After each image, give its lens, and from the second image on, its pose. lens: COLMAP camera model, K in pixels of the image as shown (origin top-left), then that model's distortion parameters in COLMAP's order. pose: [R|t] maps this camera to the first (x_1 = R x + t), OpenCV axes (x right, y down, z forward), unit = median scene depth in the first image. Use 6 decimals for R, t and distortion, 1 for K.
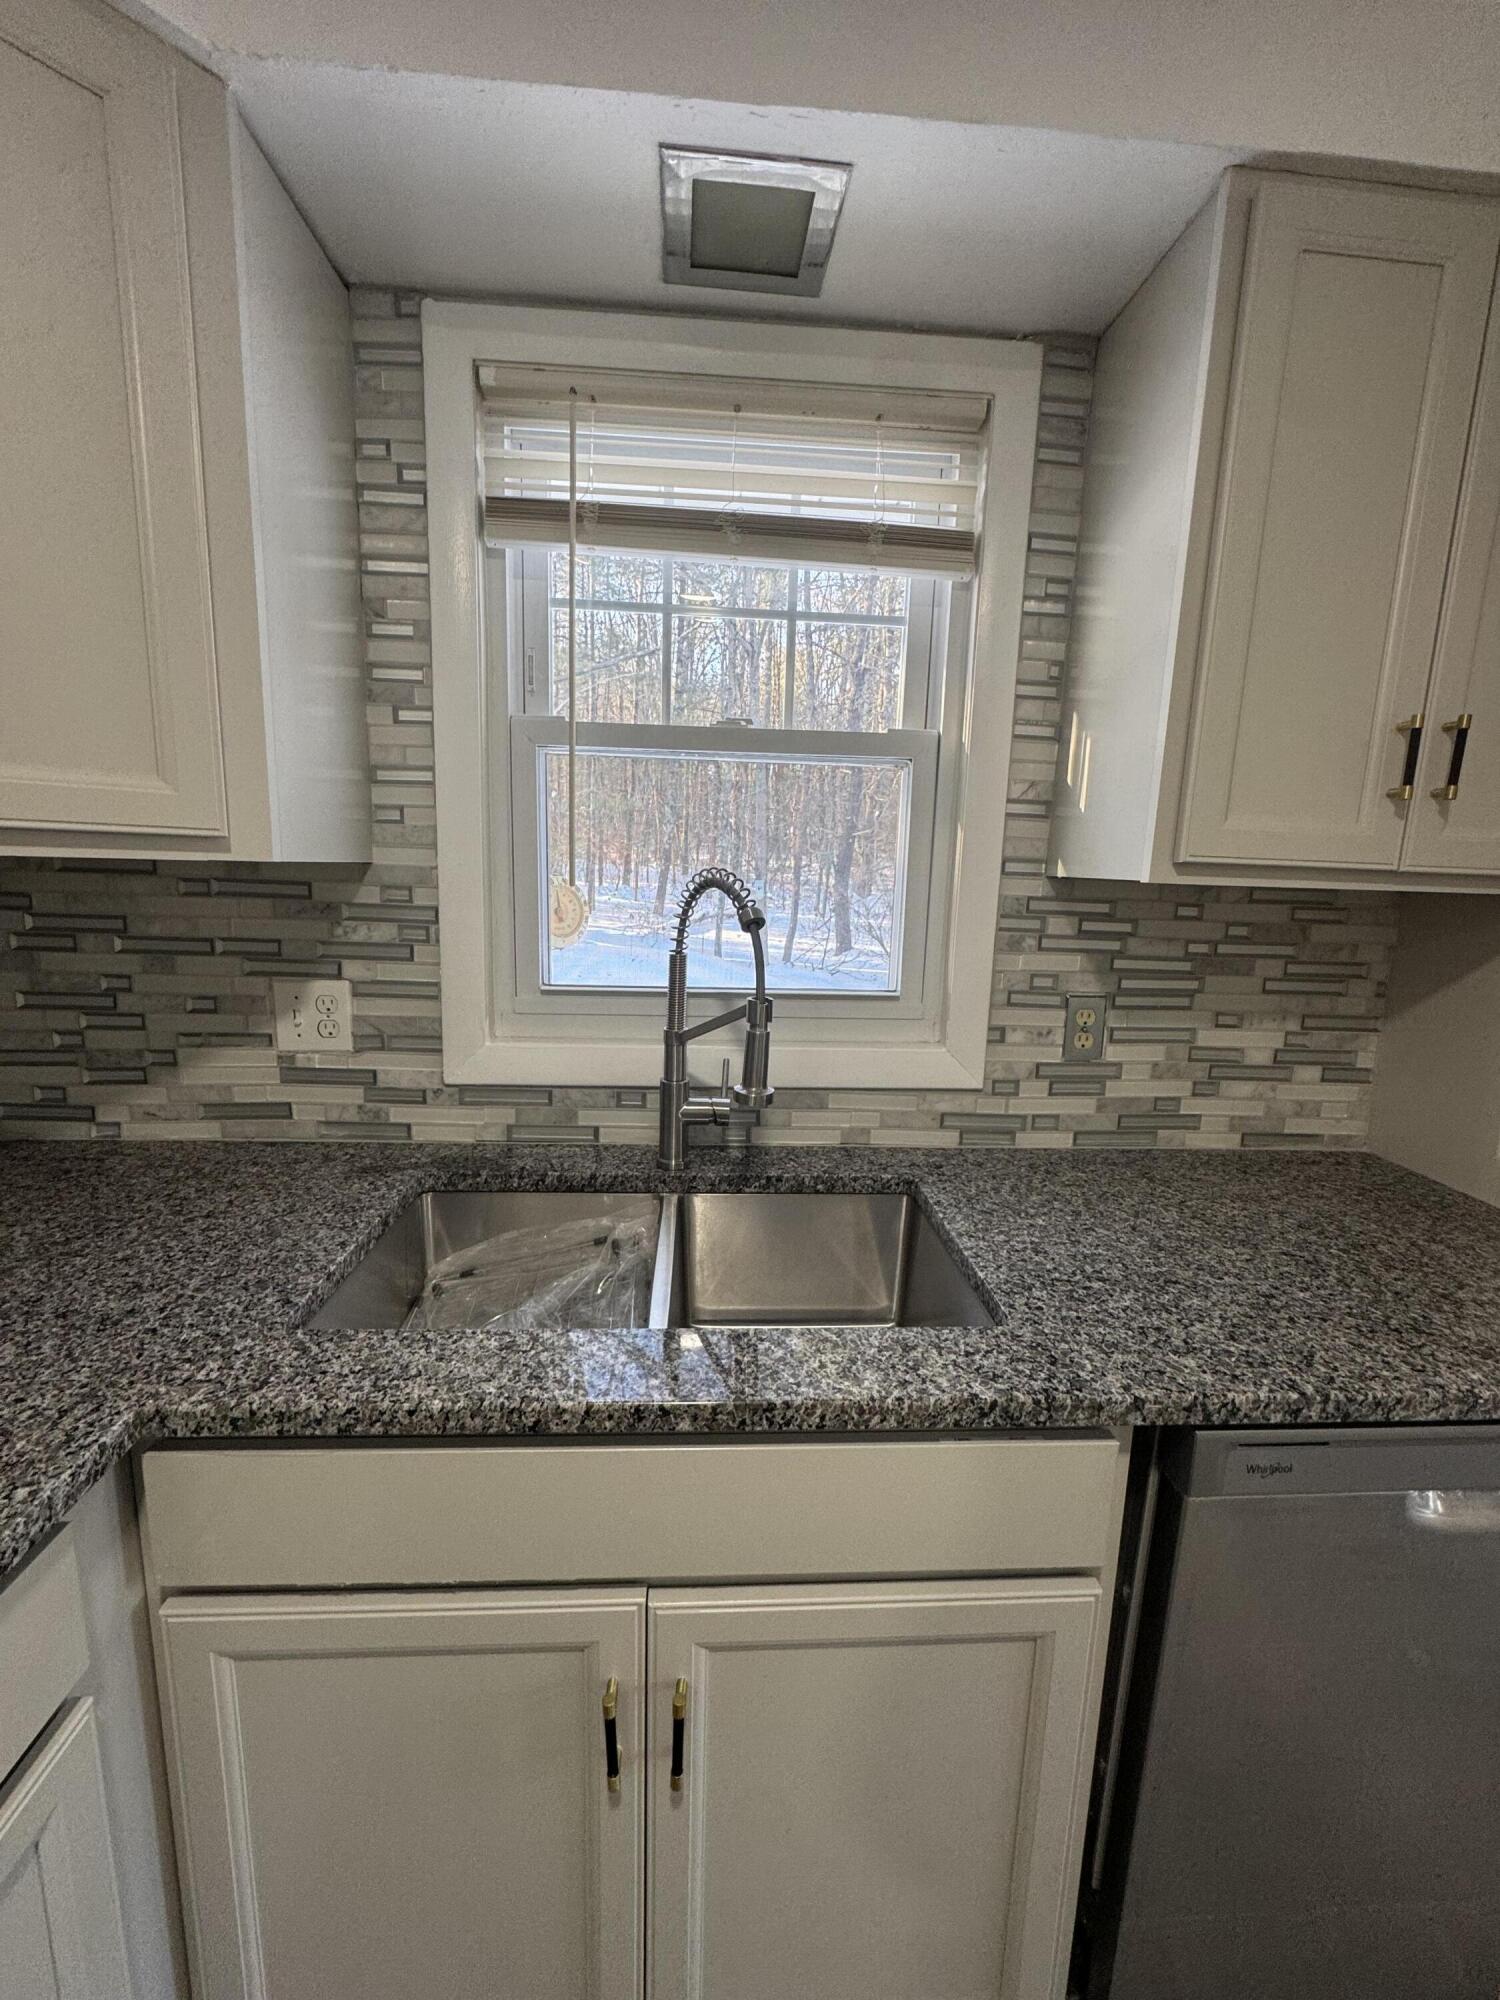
lens RADIAL K [[798.0, 0, 750.0], [0, 798.0, 1000.0], [0, 0, 1]] dist [-0.002526, 0.000521]
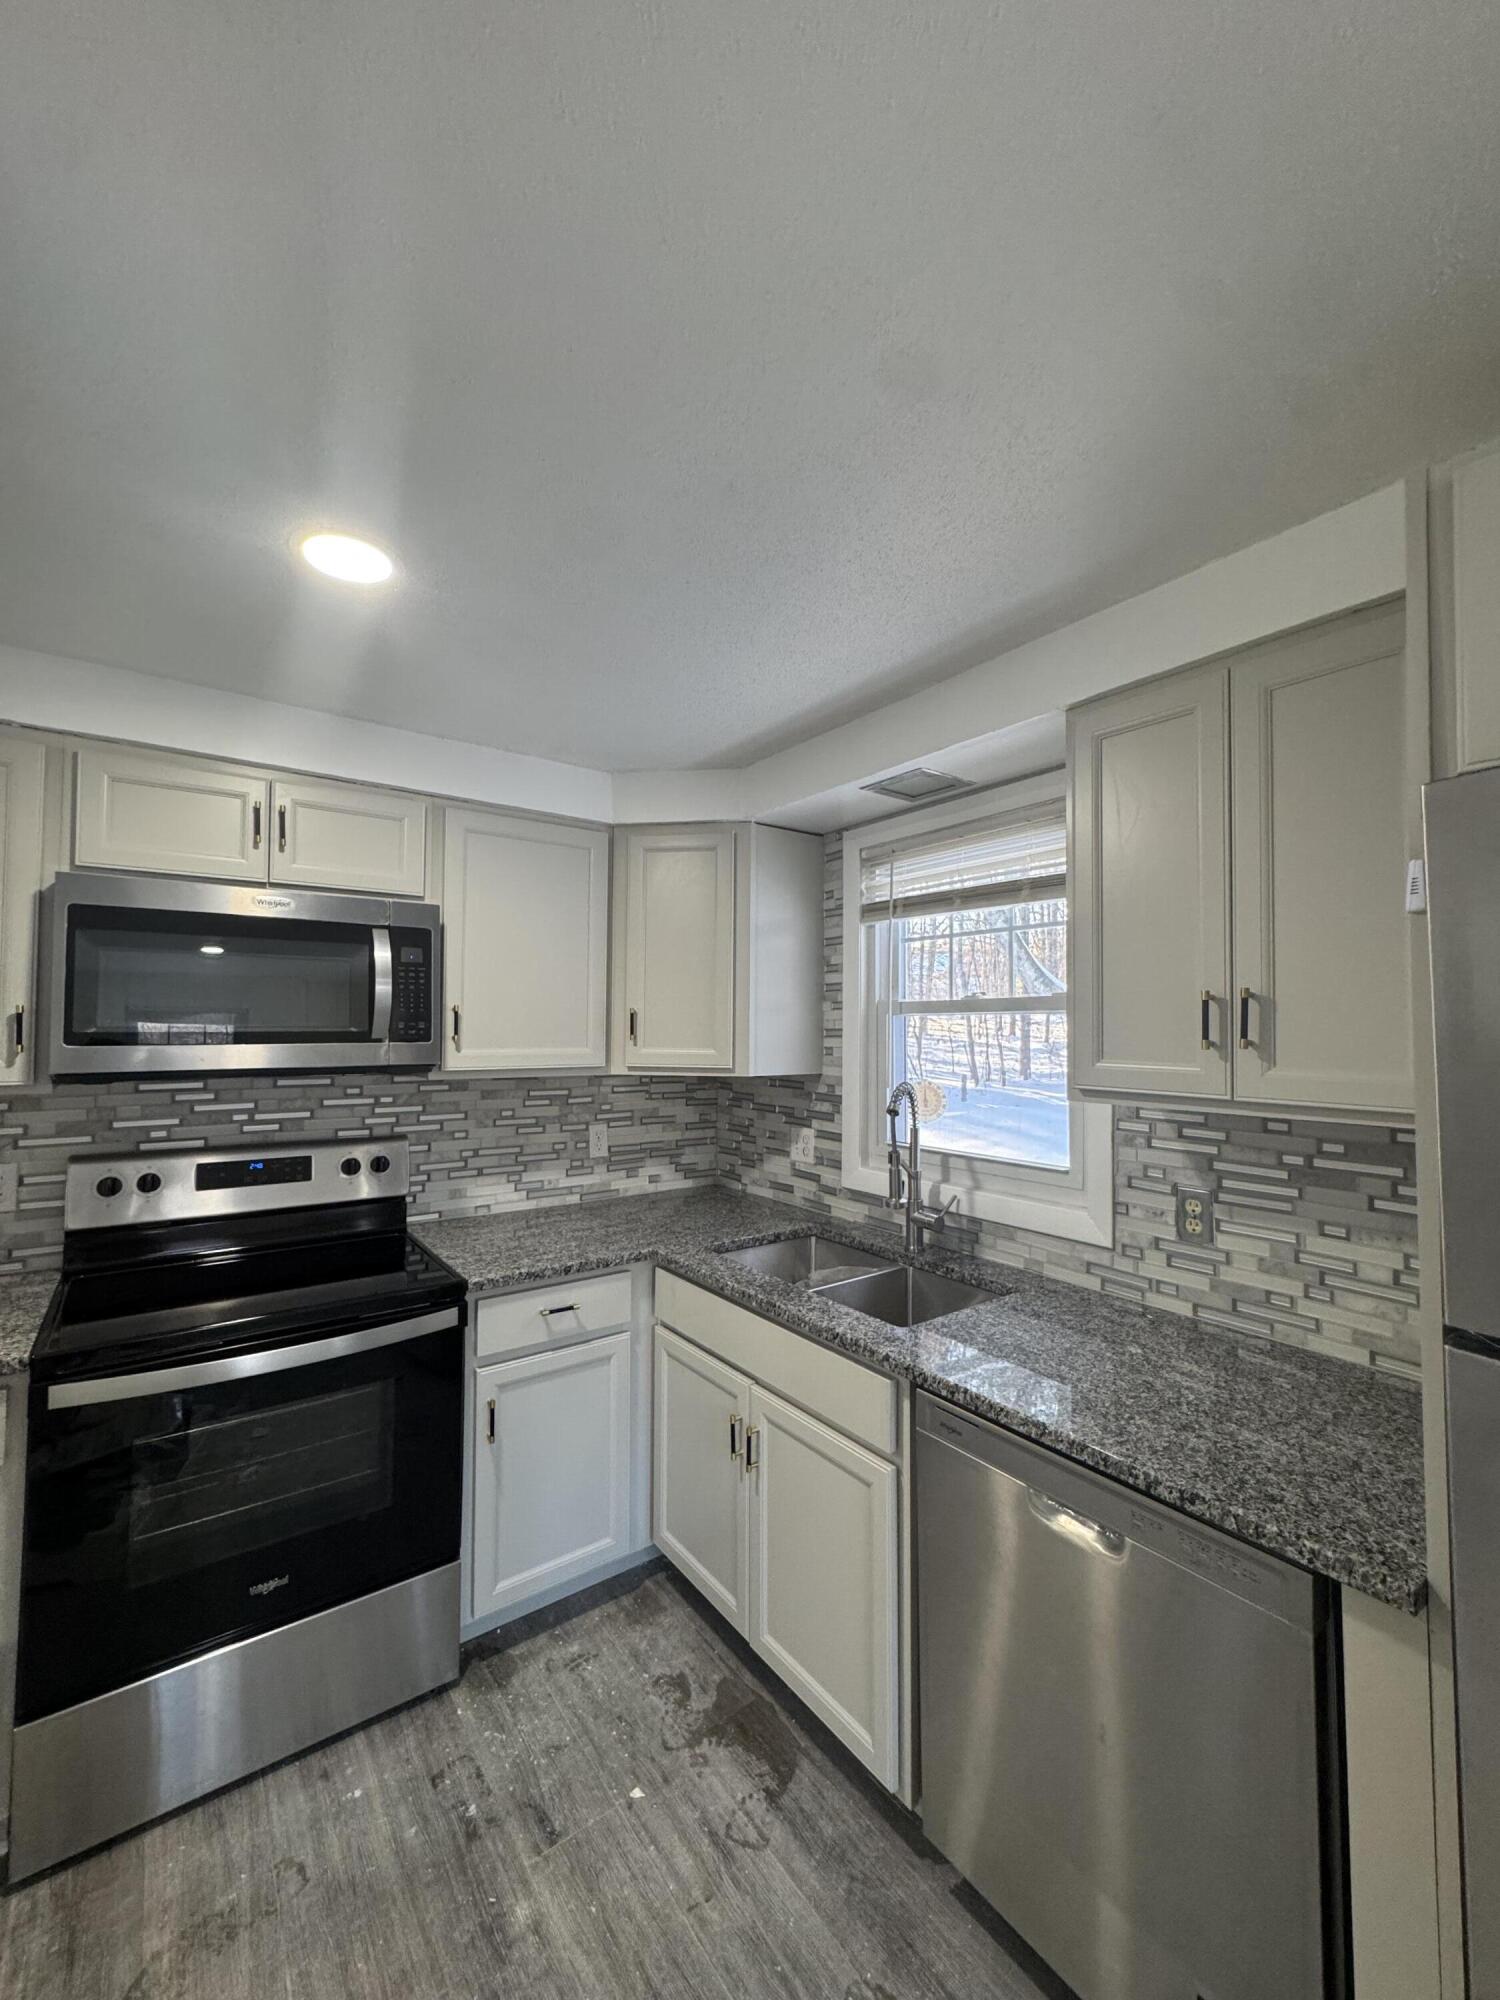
lens RADIAL K [[798.0, 0, 750.0], [0, 798.0, 1000.0], [0, 0, 1]] dist [-0.002526, 0.000521]
pose [[0.546825, -0.058207, -0.835221, 1.120138], [-0.125732, 0.980559, -0.150653, -0.019813], [0.827752, 0.187395, 0.528876, -0.292396]]
